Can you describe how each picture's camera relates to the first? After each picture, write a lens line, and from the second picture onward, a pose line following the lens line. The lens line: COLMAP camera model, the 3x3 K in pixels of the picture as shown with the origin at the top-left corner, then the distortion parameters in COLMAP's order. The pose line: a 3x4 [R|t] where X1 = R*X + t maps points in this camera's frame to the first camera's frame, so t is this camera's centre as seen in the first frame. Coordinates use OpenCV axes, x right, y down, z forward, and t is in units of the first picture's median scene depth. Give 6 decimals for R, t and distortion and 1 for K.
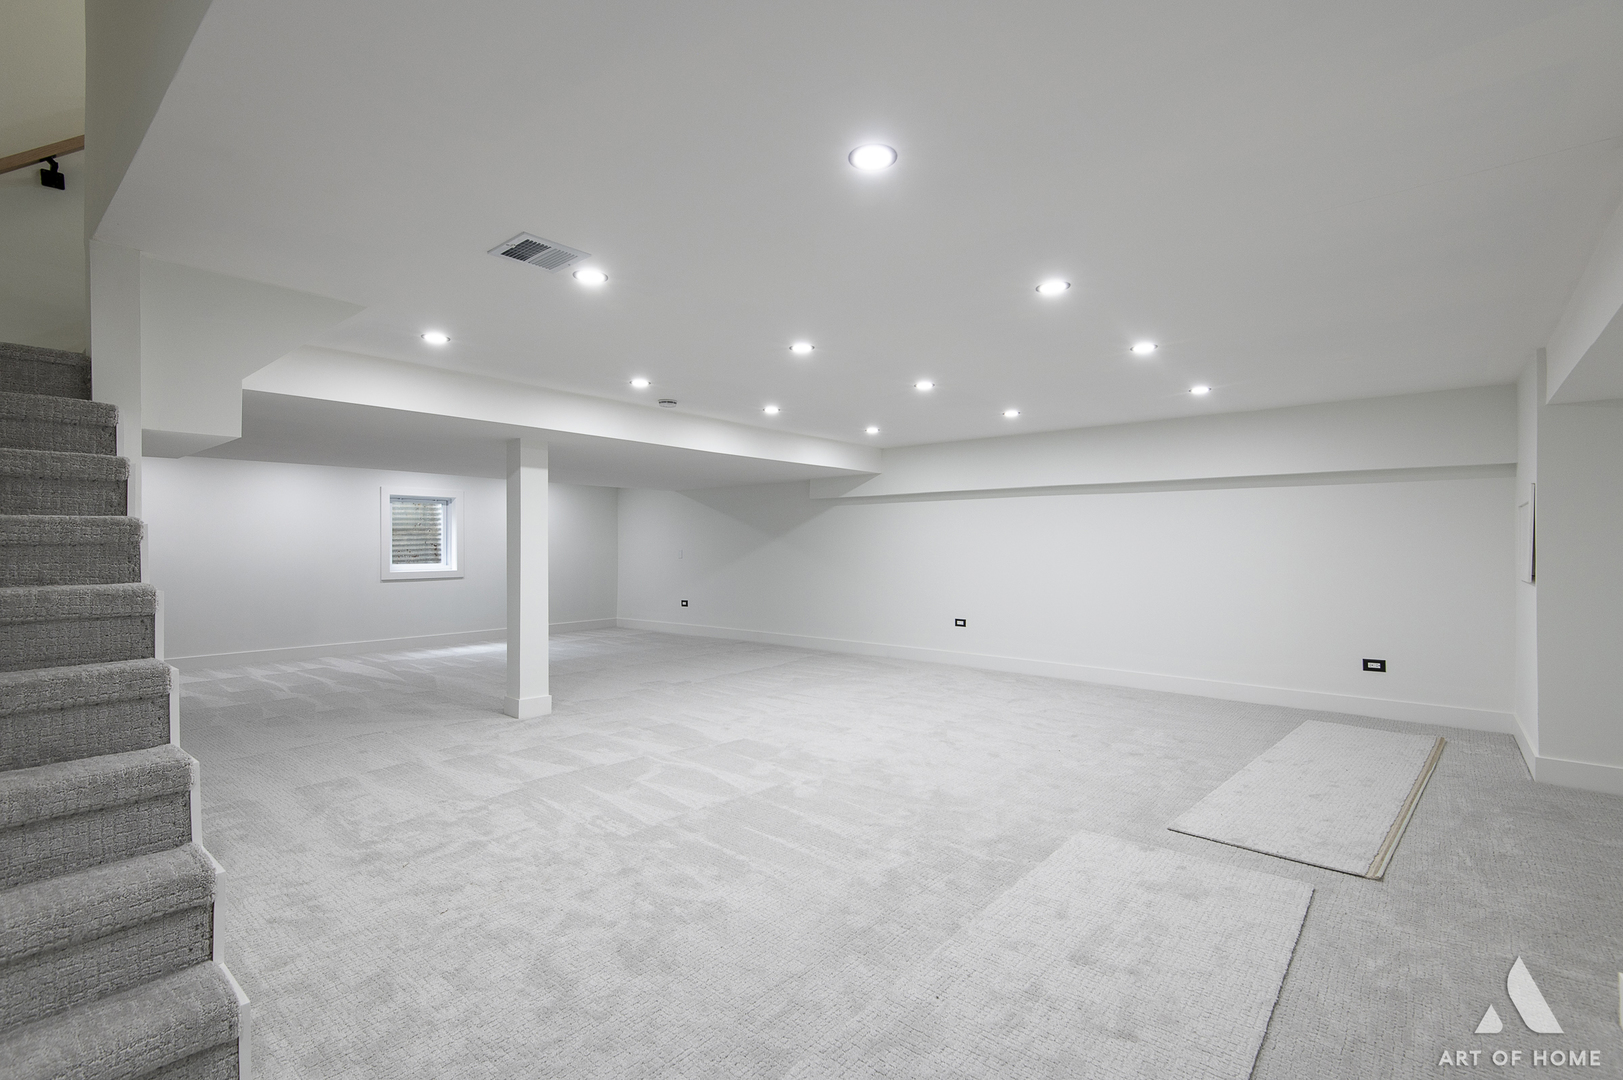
lens RADIAL K [[727.3, 0, 806.1], [0, 727.3, 545.0], [0, 0, 1]] dist [0.035974, -0.024227]
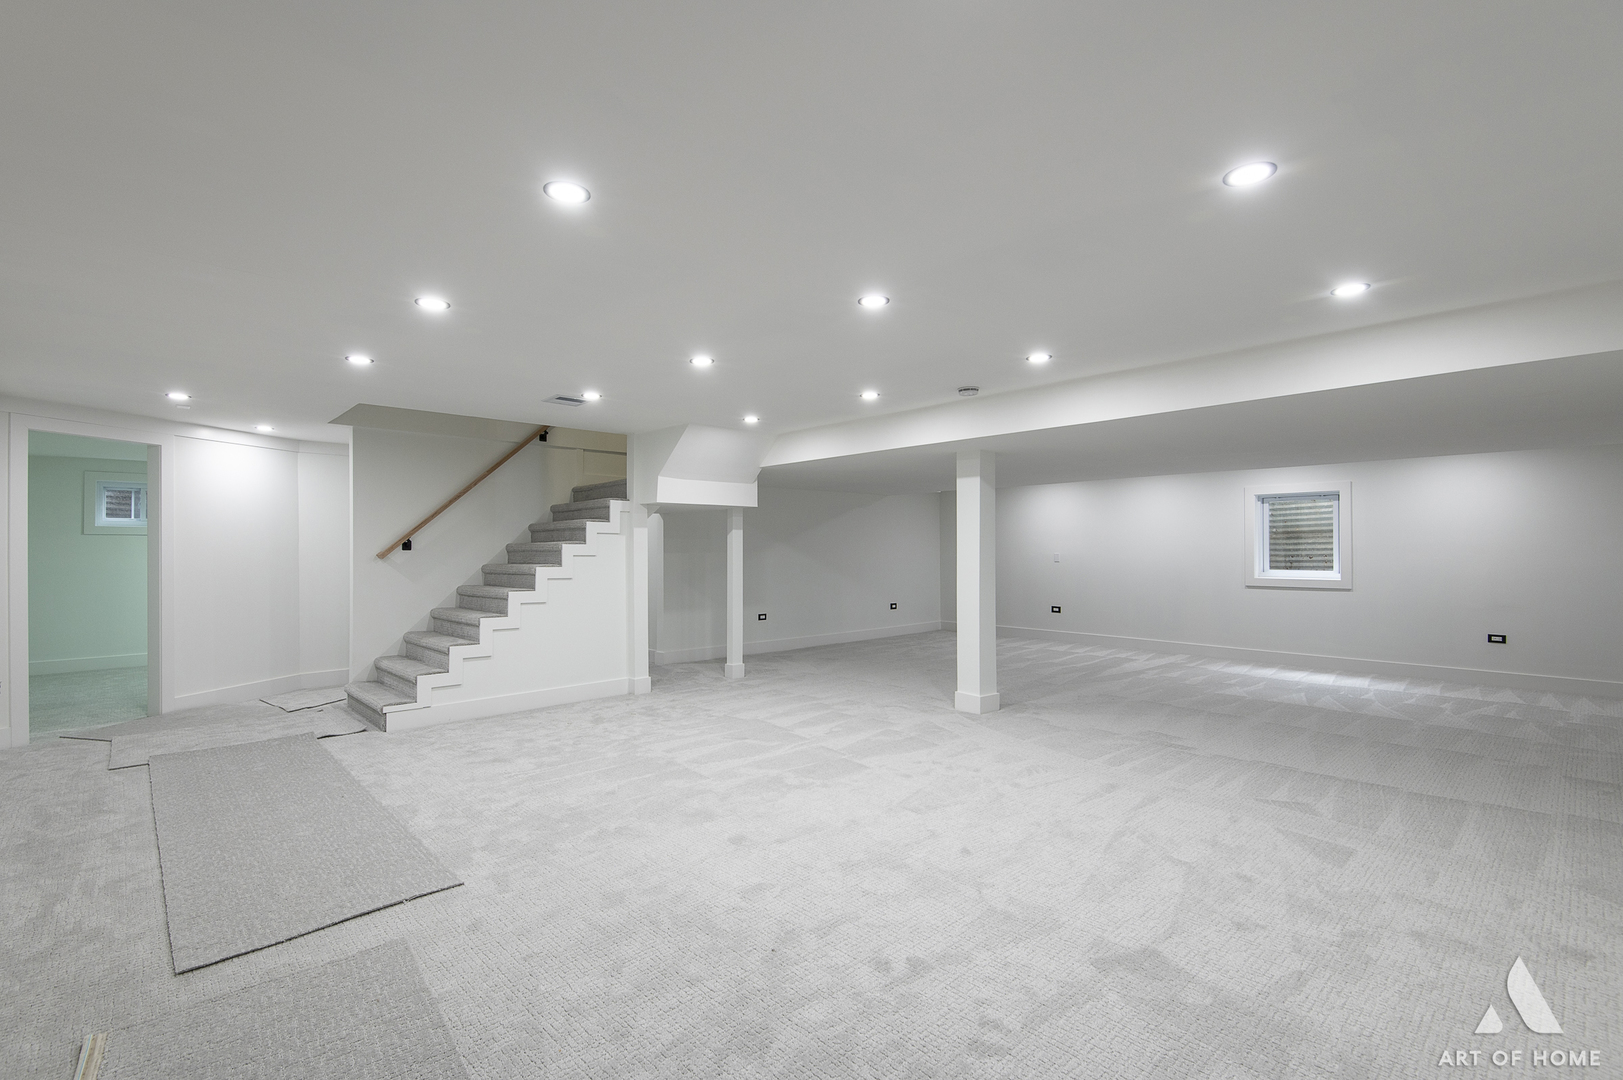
lens RADIAL K [[727.3, 0, 806.1], [0, 727.3, 545.0], [0, 0, 1]] dist [0.035974, -0.024227]
pose [[-0.121833, -0.004646, -0.992540, 0.840658], [0.001953, 0.999986, -0.004921, -0.003317], [0.992549, -0.002538, -0.121822, 1.065589]]
